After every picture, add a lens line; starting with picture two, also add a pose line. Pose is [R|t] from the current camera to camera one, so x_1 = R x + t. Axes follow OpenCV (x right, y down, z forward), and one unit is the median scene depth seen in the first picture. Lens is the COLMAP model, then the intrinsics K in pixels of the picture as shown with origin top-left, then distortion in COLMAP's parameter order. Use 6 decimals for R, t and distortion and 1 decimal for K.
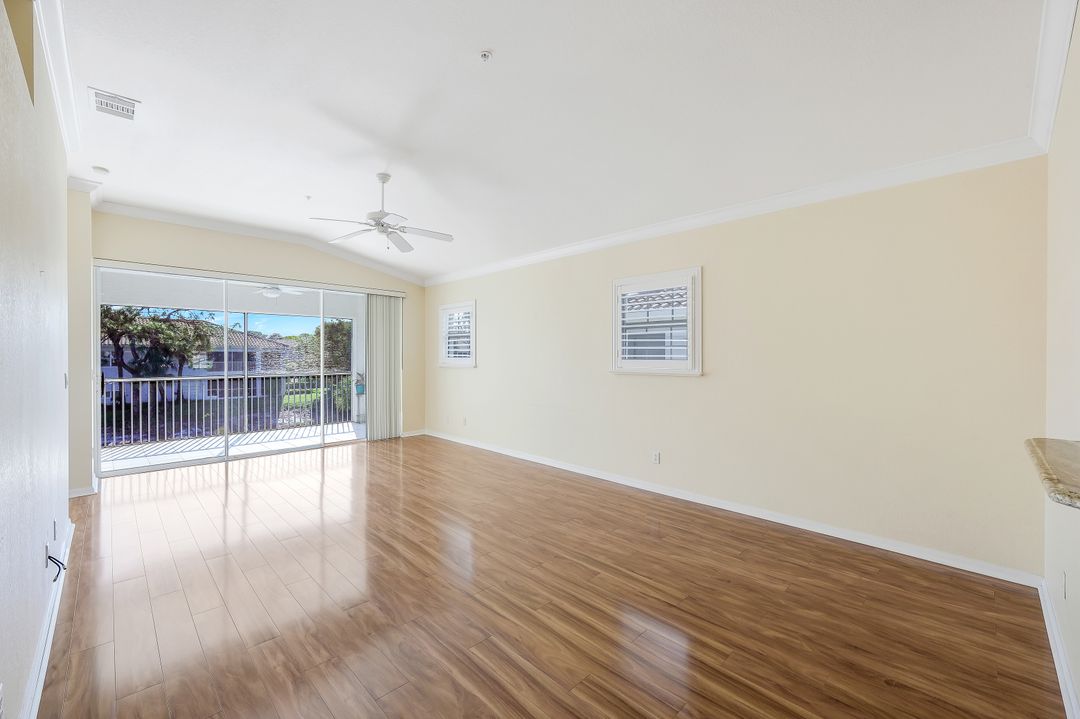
lens RADIAL K [[436.7, 0, 537.2], [0, 436.7, 360.2], [0, 0, 1]] dist [0.001902, 0.000151]
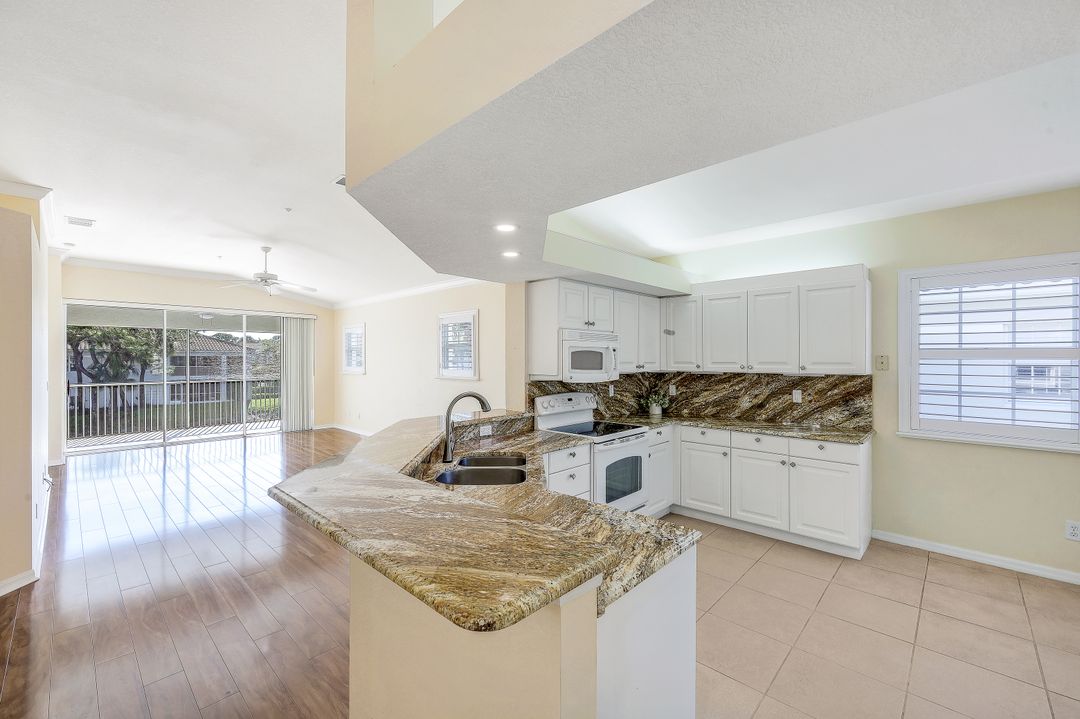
lens RADIAL K [[446.2, 0, 540.0], [0, 446.2, 359.5], [0, 0, 1]] dist [0.001736, 0.000445]
pose [[0.999223, -0.002407, 0.039337, 0.059225], [0.002692, 0.999970, -0.007203, -0.003080], [-0.039318, 0.007304, 0.999200, -0.063384]]
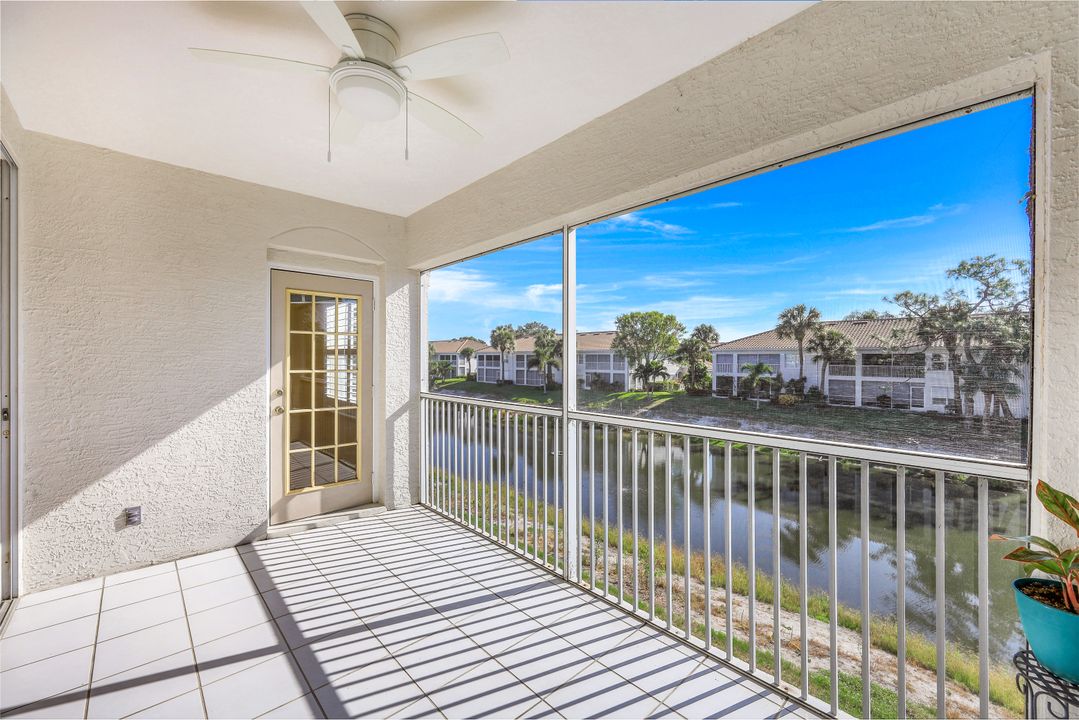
lens RADIAL K [[432.6, 0, 539.5], [0, 432.6, 360.0], [0, 0, 1]] dist [0.002231, 0.000023]
pose [[-0.030990, 0.002802, -0.999516, -0.056167], [-0.011592, 0.999928, 0.003163, -0.001269], [0.999452, 0.011684, -0.030955, 0.211711]]
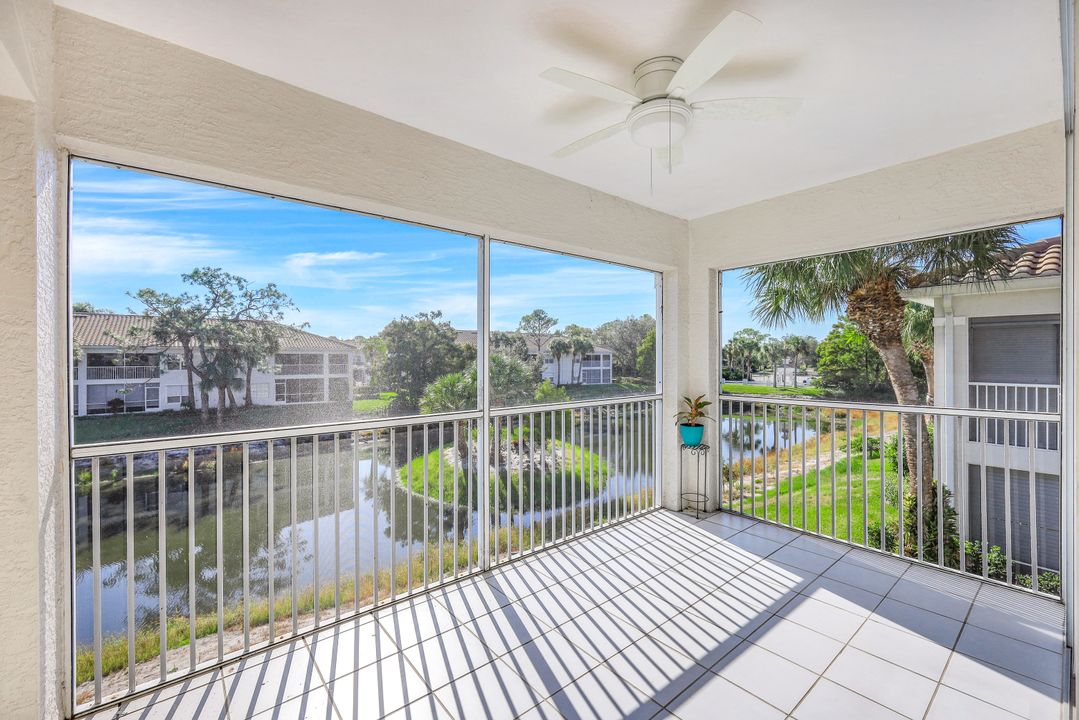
lens RADIAL K [[441.9, 0, 541.5], [0, 441.9, 358.5], [0, 0, 1]] dist [0.006900, -0.000335]
pose [[0.995437, -0.003820, -0.095343, -0.116215], [0.003165, 0.999970, -0.007015, -0.001110], [0.095367, 0.006681, 0.995420, 0.130701]]
